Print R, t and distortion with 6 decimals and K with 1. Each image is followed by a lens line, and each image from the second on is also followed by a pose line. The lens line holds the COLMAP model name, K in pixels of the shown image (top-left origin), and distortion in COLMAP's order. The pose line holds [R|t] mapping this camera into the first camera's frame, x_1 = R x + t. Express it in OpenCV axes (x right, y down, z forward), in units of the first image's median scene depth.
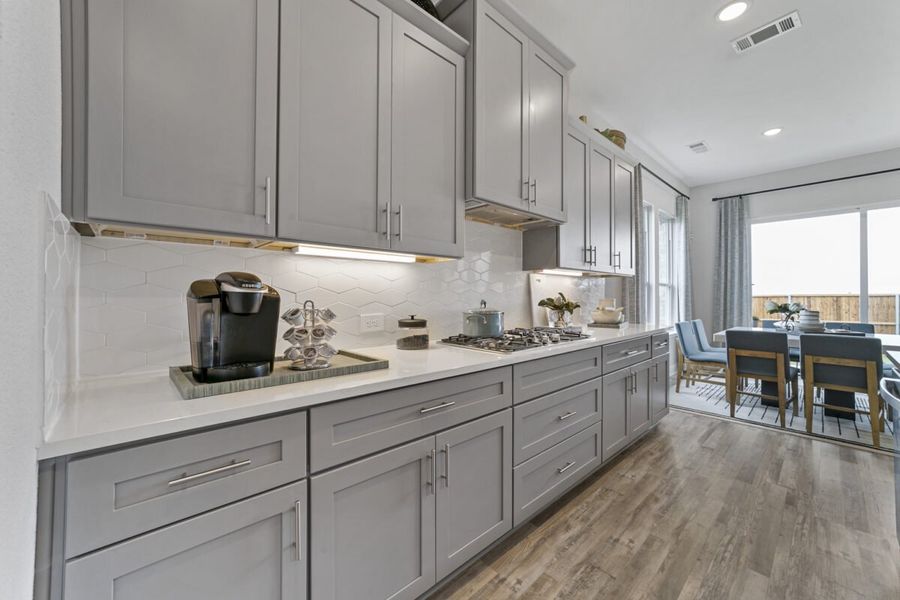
lens RADIAL K [[346.6, 0, 453.0], [0, 346.6, 294.3], [0, 0, 1]] dist [-0.001605, -0.000243]
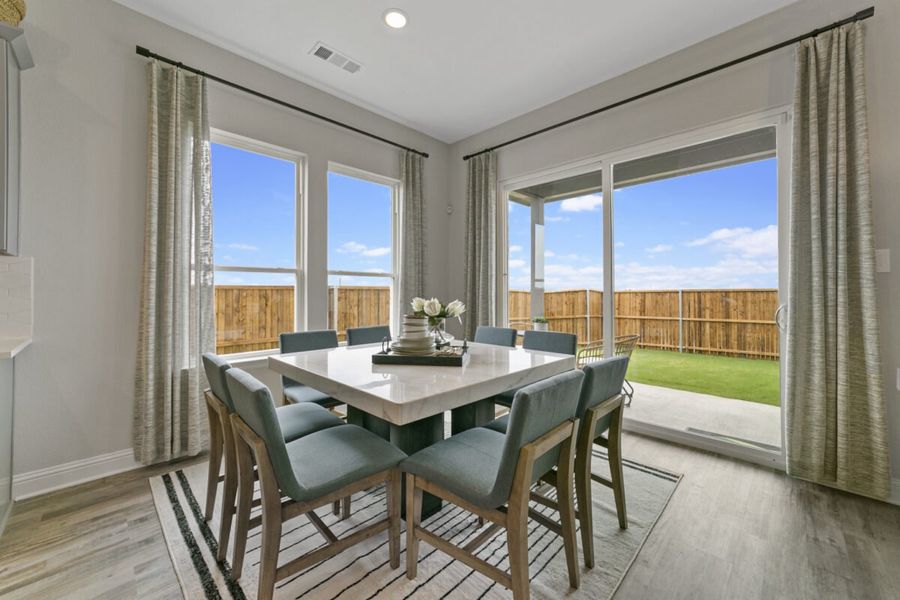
lens RADIAL K [[355.3, 0, 445.4], [0, 355.3, 288.9], [0, 0, 1]] dist [-0.001463, -0.000007]
pose [[0.999126, -0.003422, 0.041660, 2.138572], [0.003618, 0.999983, -0.004612, 0.009242], [-0.041643, 0.004759, 0.999121, 0.824072]]
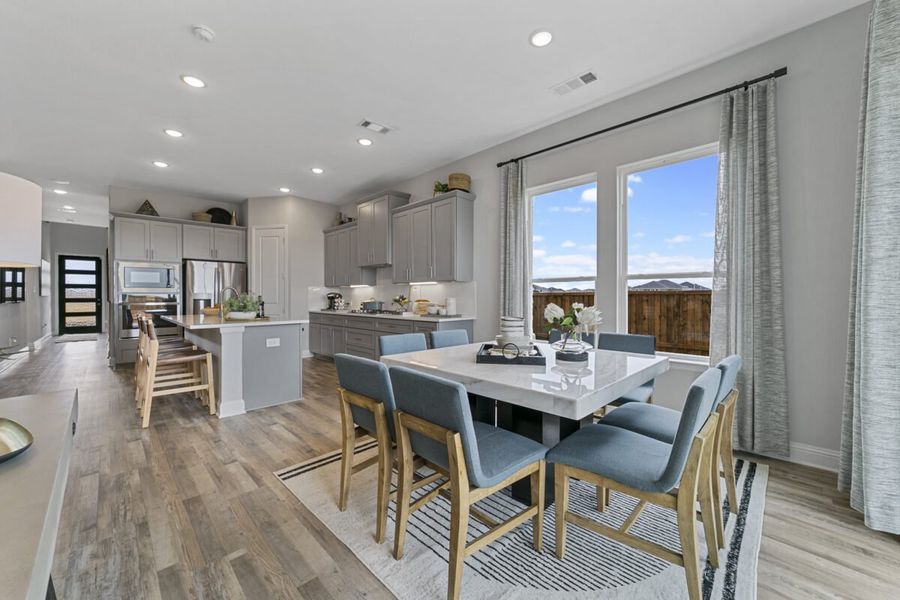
lens RADIAL K [[335.6, 0, 450.9], [0, 335.6, 296.9], [0, 0, 1]] dist [0.002267, 0.000337]
pose [[0.048054, 0.005444, -0.998830, 3.363052], [0.006663, 0.999961, 0.005771, -0.002368], [0.998823, -0.006933, 0.048016, 1.752151]]
